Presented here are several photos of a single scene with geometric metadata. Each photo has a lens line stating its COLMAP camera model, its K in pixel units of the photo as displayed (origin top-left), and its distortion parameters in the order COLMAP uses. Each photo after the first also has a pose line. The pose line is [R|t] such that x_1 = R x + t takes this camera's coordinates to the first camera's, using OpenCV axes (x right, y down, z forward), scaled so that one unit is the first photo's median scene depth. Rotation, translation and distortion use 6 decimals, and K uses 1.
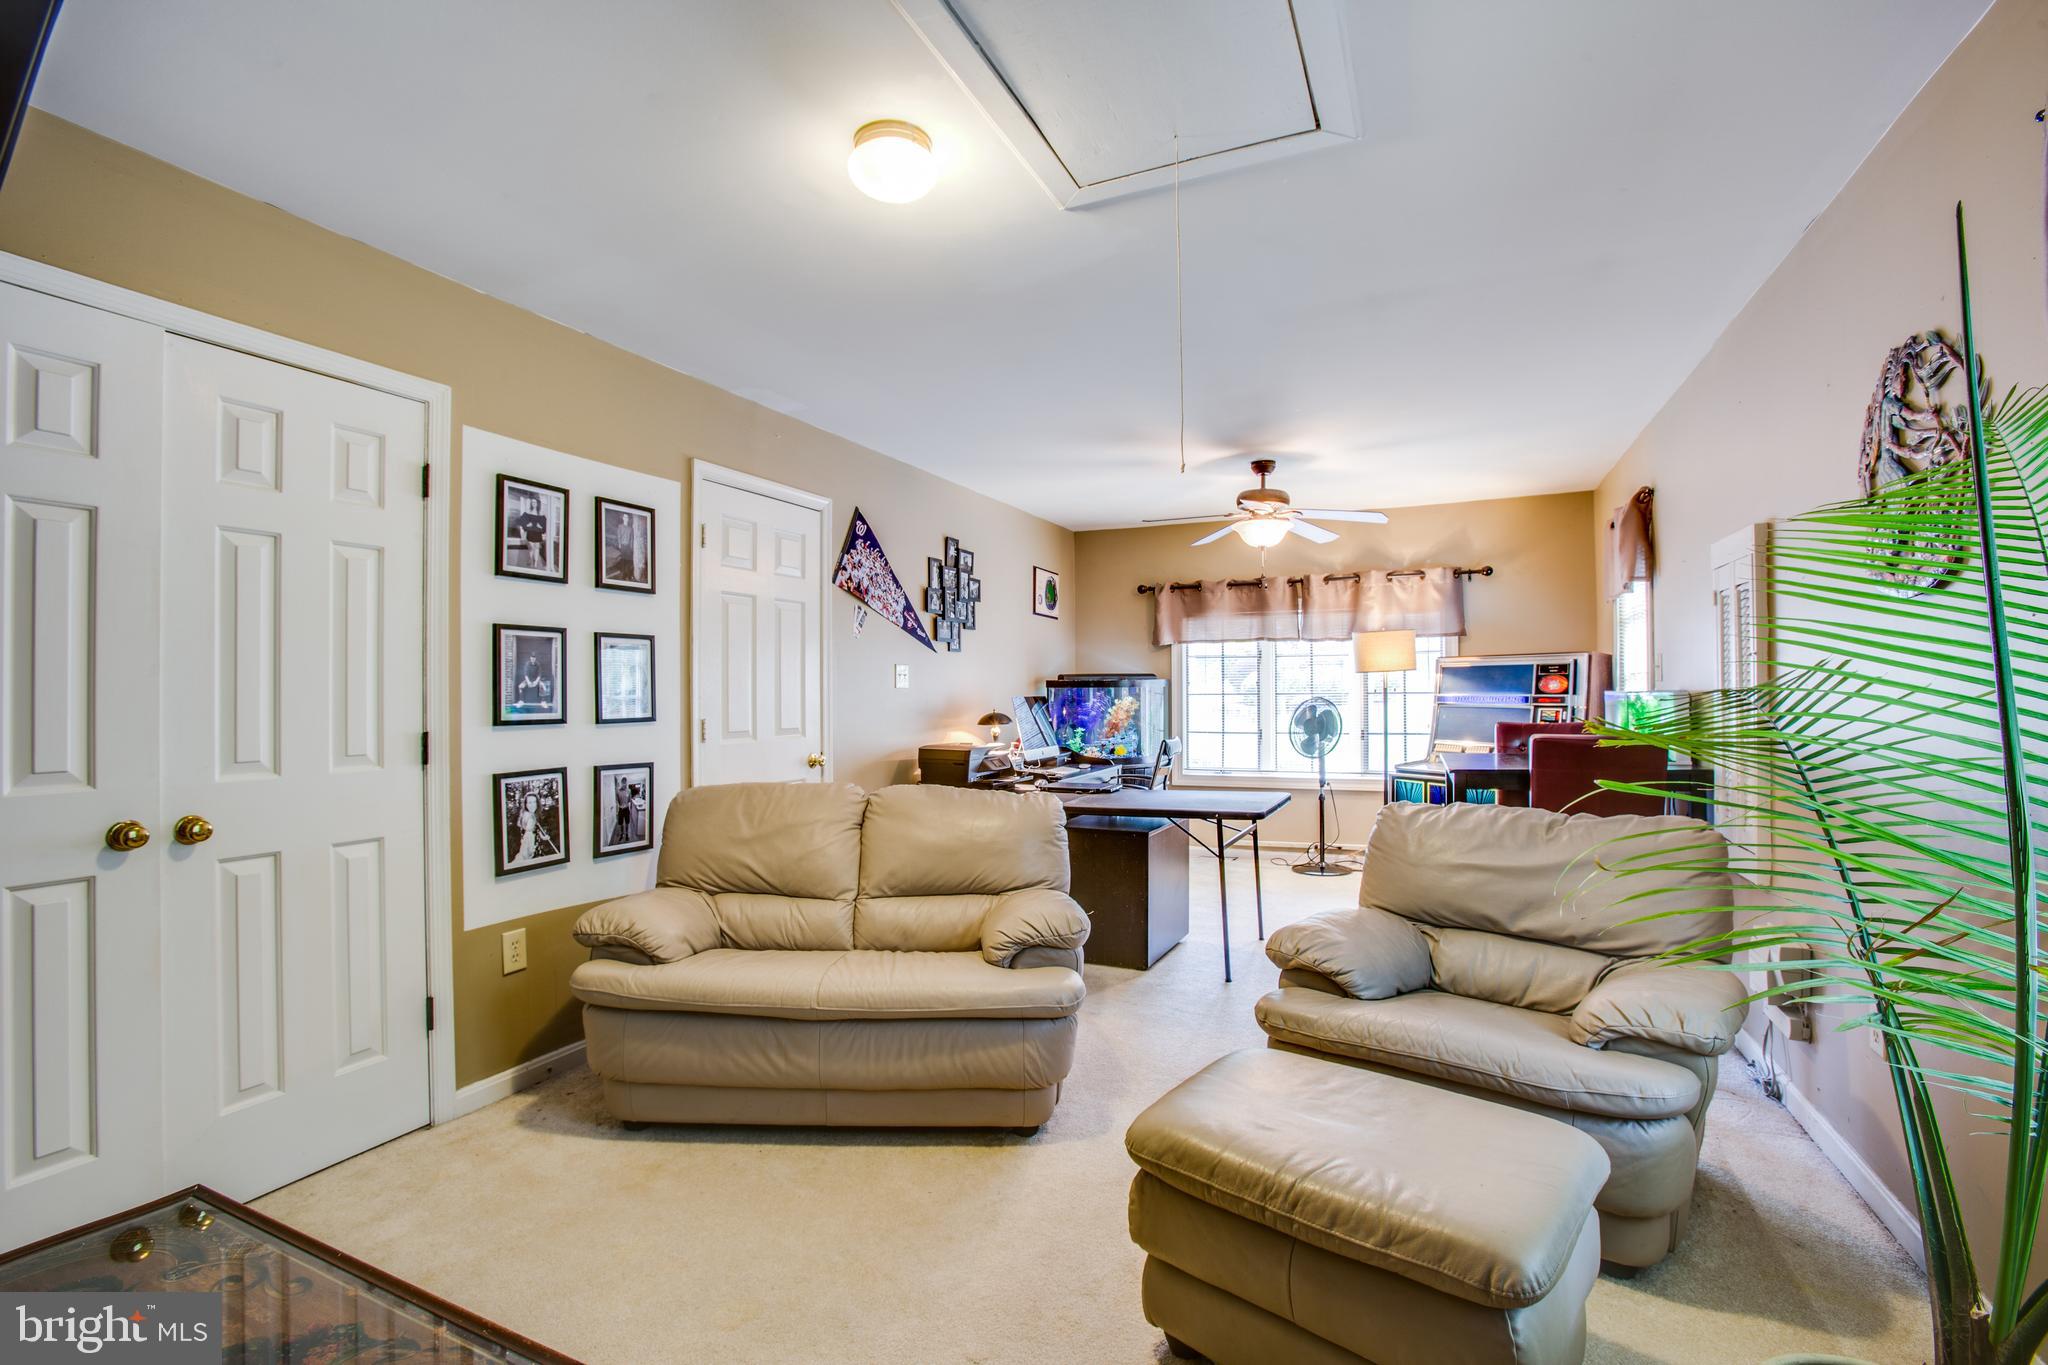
lens RADIAL K [[963.6, 0, 1024.0], [0, 963.6, 682.5], [0, 0, 1]] dist [-0.072433, 0.028844]
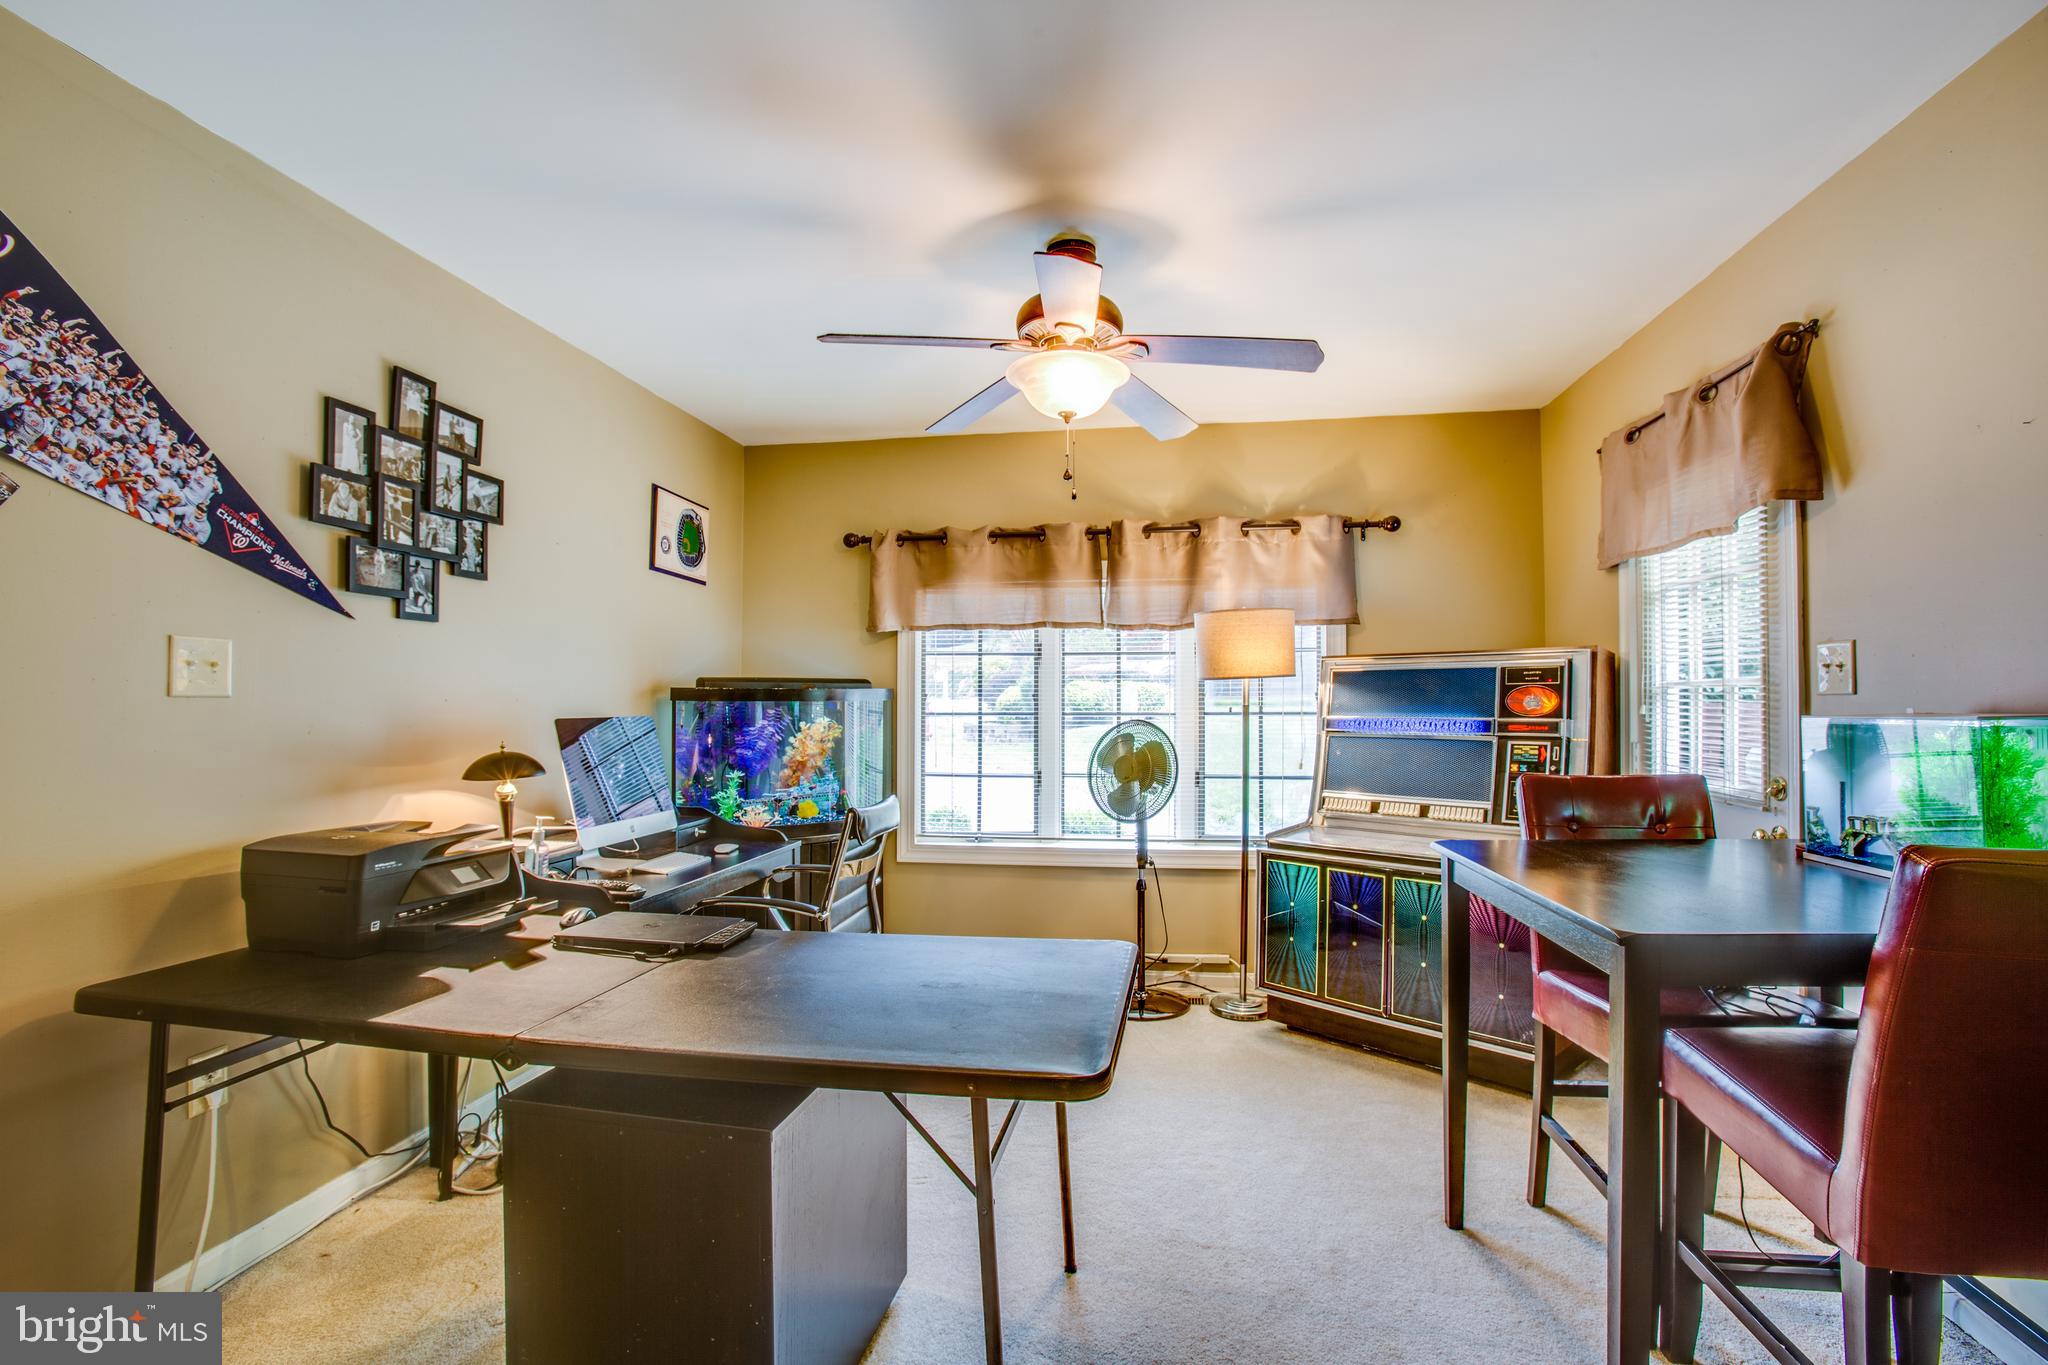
lens RADIAL K [[963.6, 0, 1024.0], [0, 963.6, 682.5], [0, 0, 1]] dist [-0.072433, 0.028844]
pose [[0.967695, 0.012809, 0.251798, 0.087671], [-0.008551, 0.999801, -0.017996, 0.003265], [-0.251979, 0.015262, 0.967612, 0.441073]]
